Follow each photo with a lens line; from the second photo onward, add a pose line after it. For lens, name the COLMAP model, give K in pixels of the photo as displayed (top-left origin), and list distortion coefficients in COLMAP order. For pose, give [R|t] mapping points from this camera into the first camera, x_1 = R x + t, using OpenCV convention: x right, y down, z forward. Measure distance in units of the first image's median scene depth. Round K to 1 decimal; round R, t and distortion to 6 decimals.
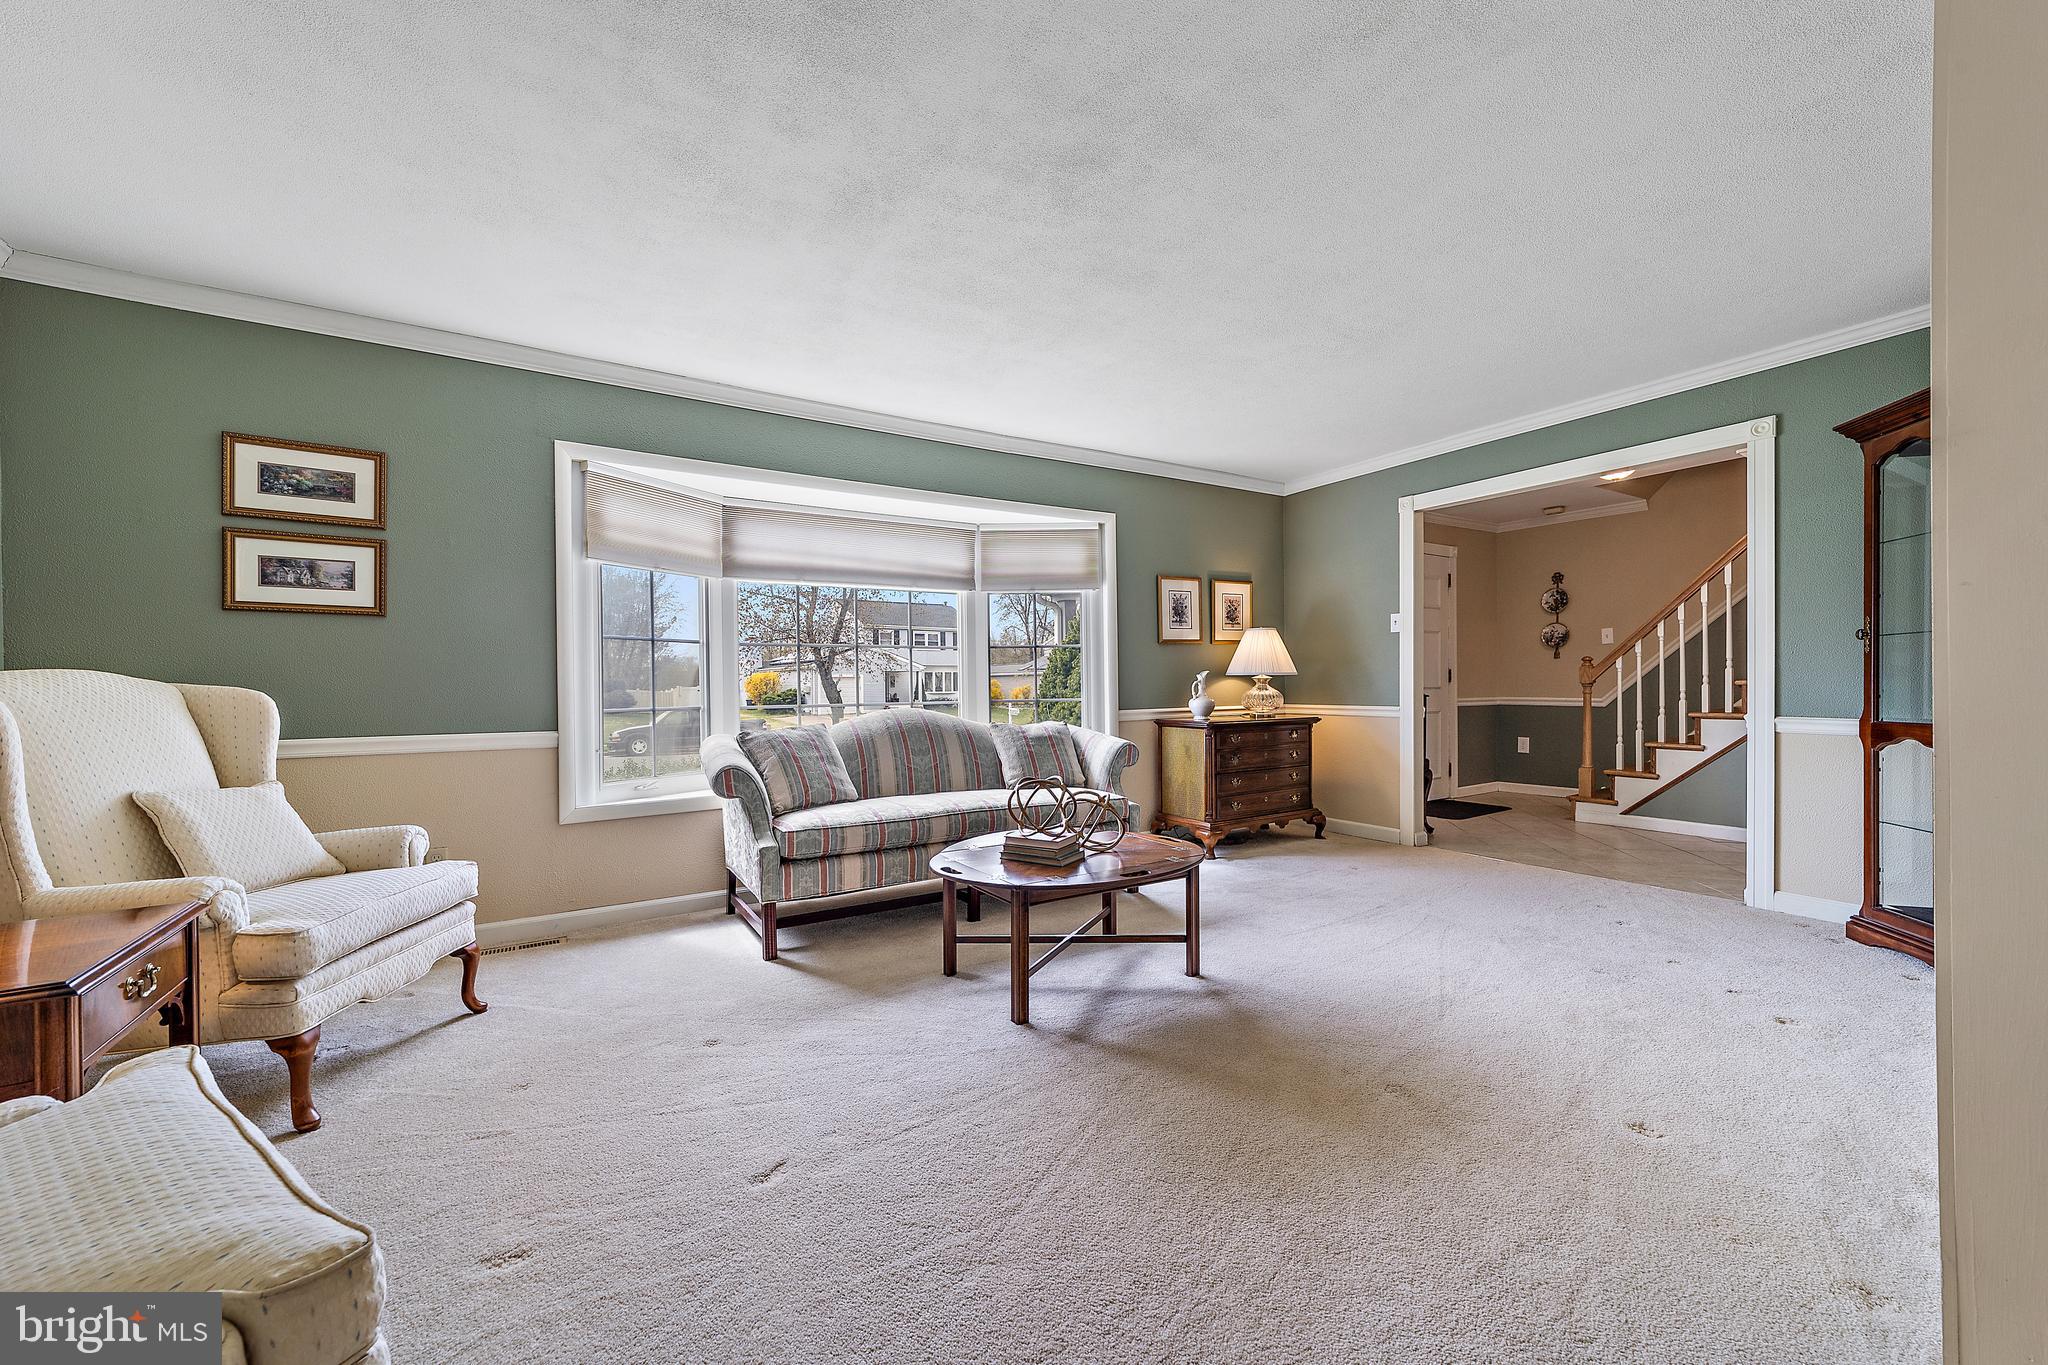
lens RADIAL K [[793.6, 0, 1036.8], [0, 793.6, 681.7], [0, 0, 1]] dist [-0.010325, 0.005604]
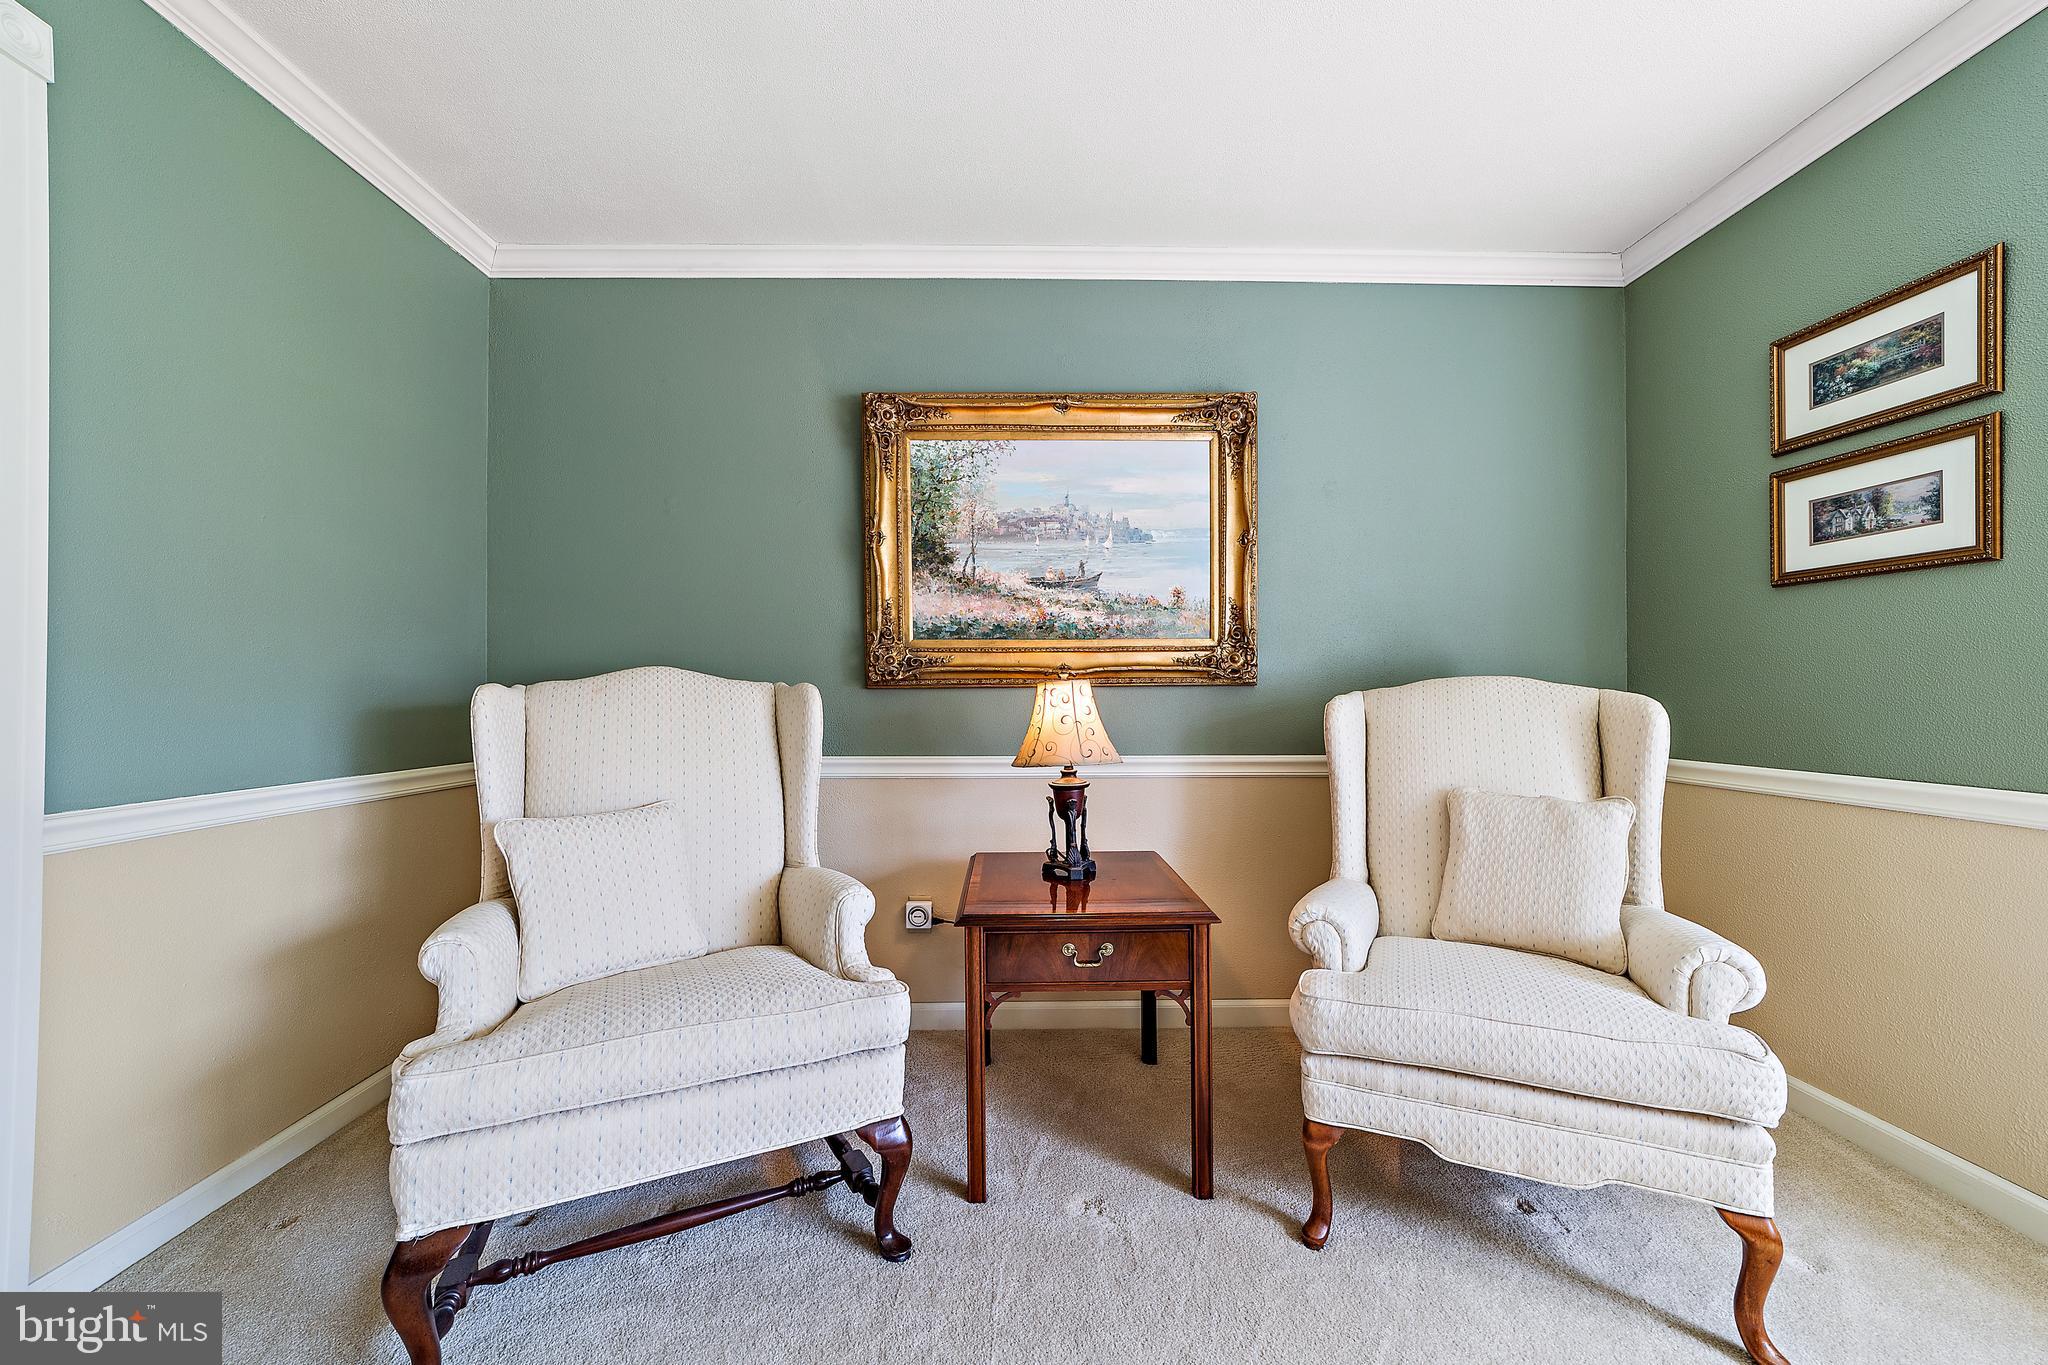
lens RADIAL K [[793.6, 0, 1044.3], [0, 793.6, 691.8], [0, 0, 1]] dist [-0.010325, 0.005604]
pose [[-0.495143, 0.002633, -0.868807, -0.060923], [-0.000379, 0.999995, 0.003246, 0.003431], [0.868811, 0.001937, -0.495139, 0.738953]]
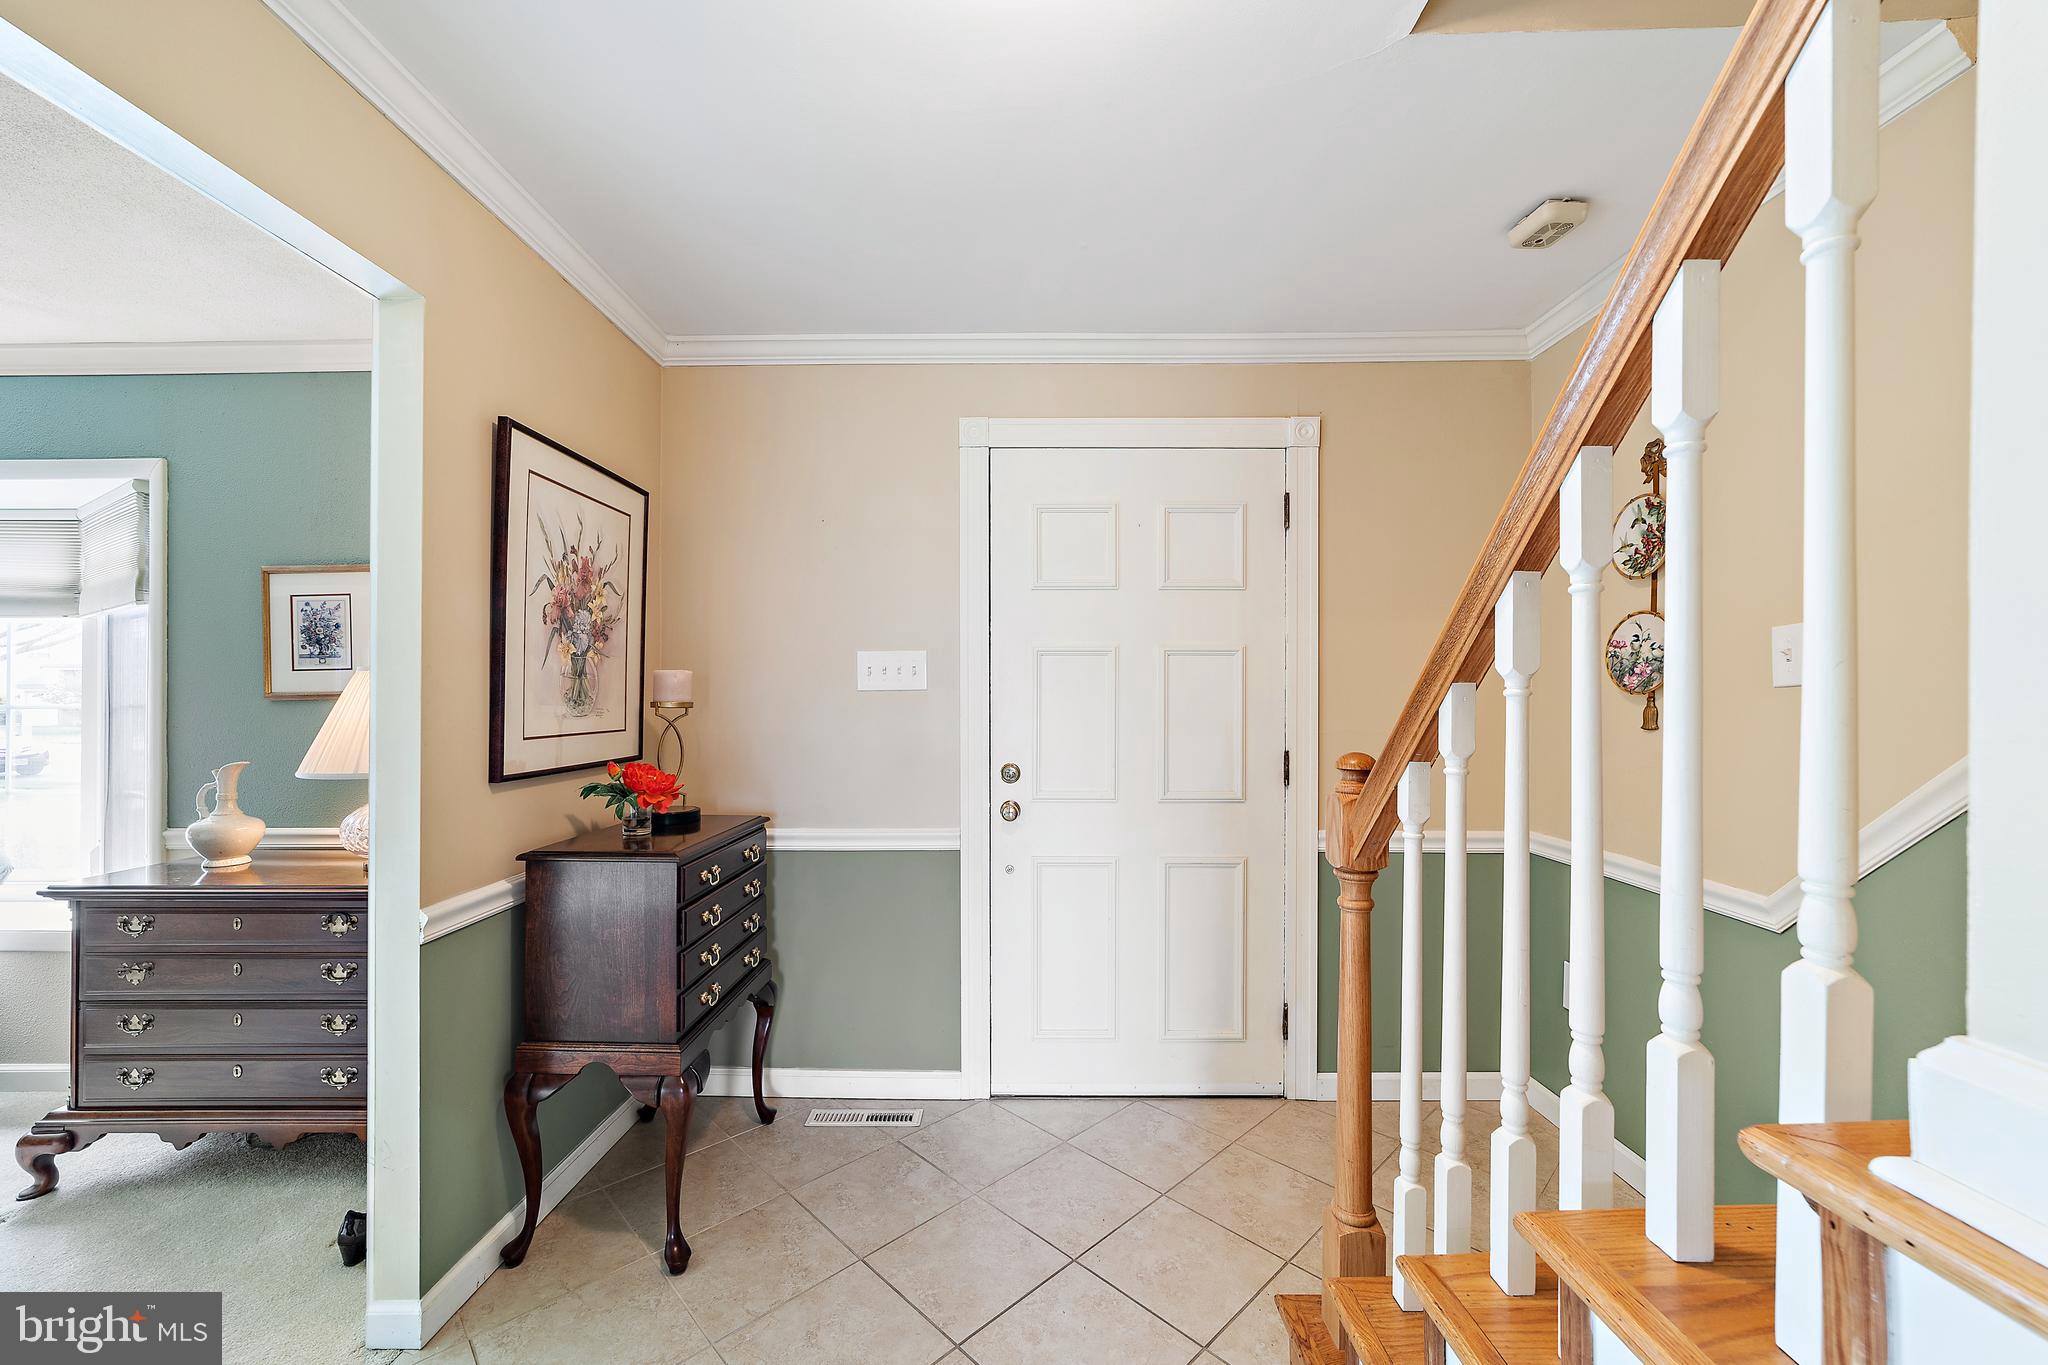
lens RADIAL K [[793.6, 0, 1031.4], [0, 793.6, 691.8], [0, 0, 1]] dist [-0.010325, 0.005604]
pose [[0.837848, 0.004652, -0.545884, 1.473917], [-0.006648, 0.999976, -0.001681, -0.097621], [0.545864, 0.005037, 0.837859, 1.472982]]
